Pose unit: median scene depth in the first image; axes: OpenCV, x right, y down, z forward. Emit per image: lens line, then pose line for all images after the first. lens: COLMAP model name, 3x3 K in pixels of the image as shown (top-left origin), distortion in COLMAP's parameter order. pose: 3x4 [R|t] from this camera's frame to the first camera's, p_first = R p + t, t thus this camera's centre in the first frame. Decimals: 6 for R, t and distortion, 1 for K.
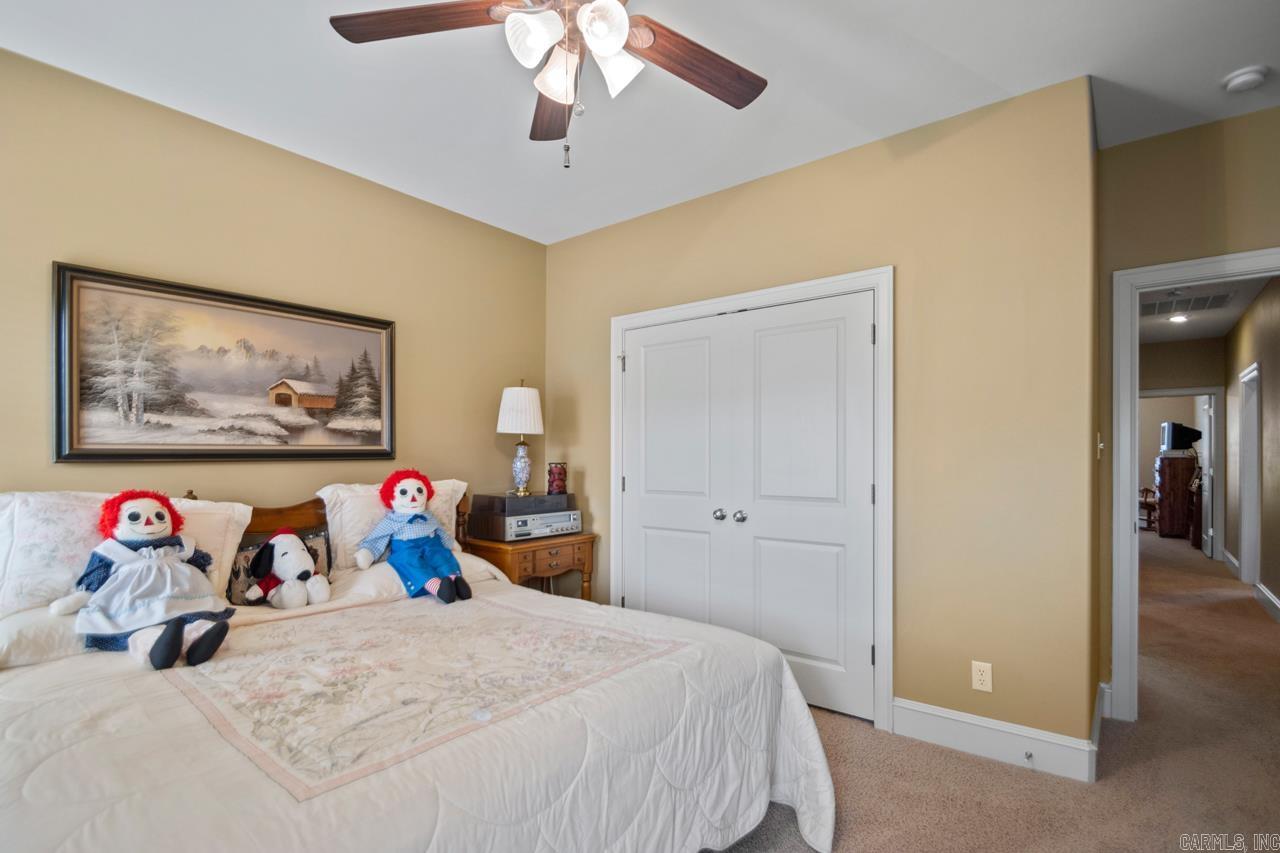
lens RADIAL K [[605.4, 0, 648.0], [0, 605.4, 452.0], [0, 0, 1]] dist [0.005718, -0.010665]
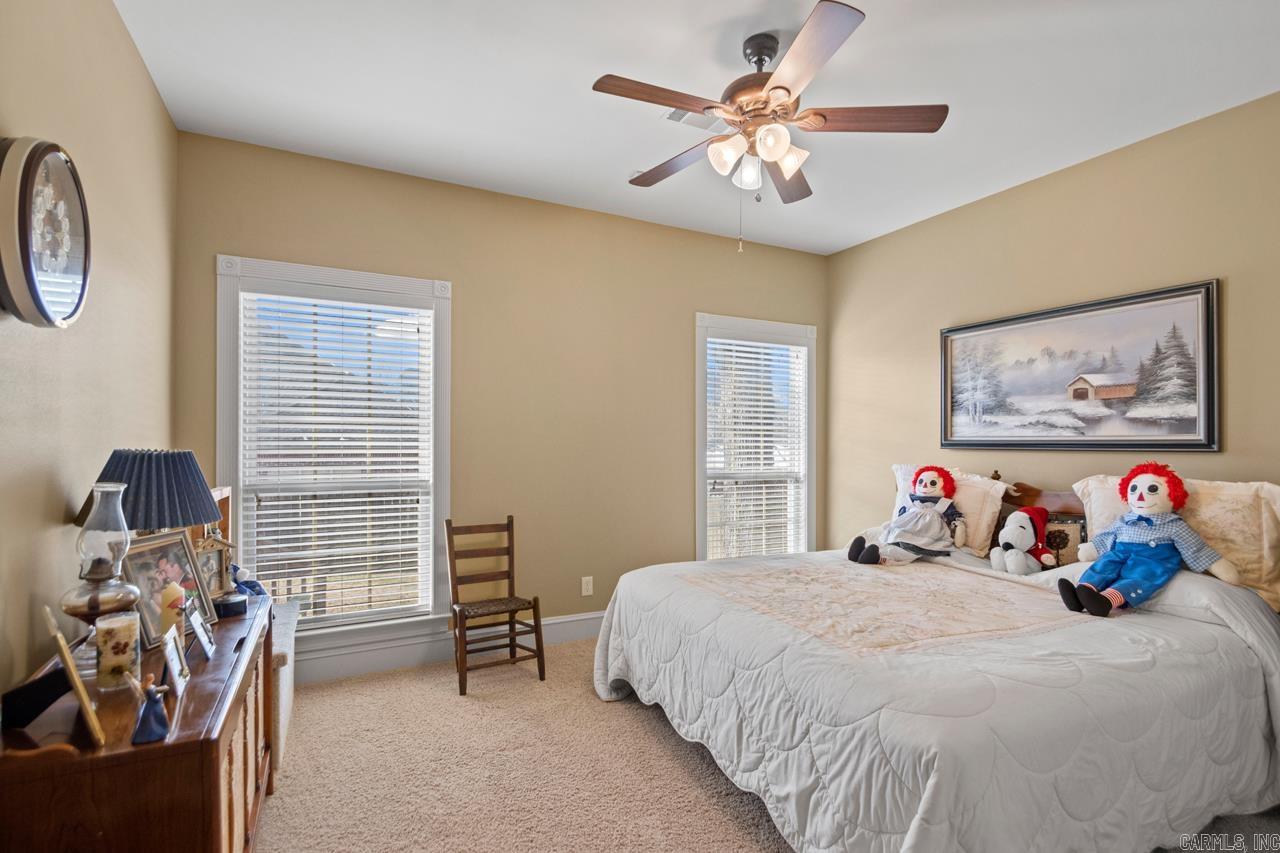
lens RADIAL K [[605.4, 0, 642.4], [0, 605.4, 435.1], [0, 0, 1]] dist [0.005718, -0.010665]
pose [[-0.426977, -0.006918, -0.904236, 0.715829], [0.001719, 0.999963, -0.008463, -0.004915], [0.904261, -0.005168, -0.426950, 0.758349]]
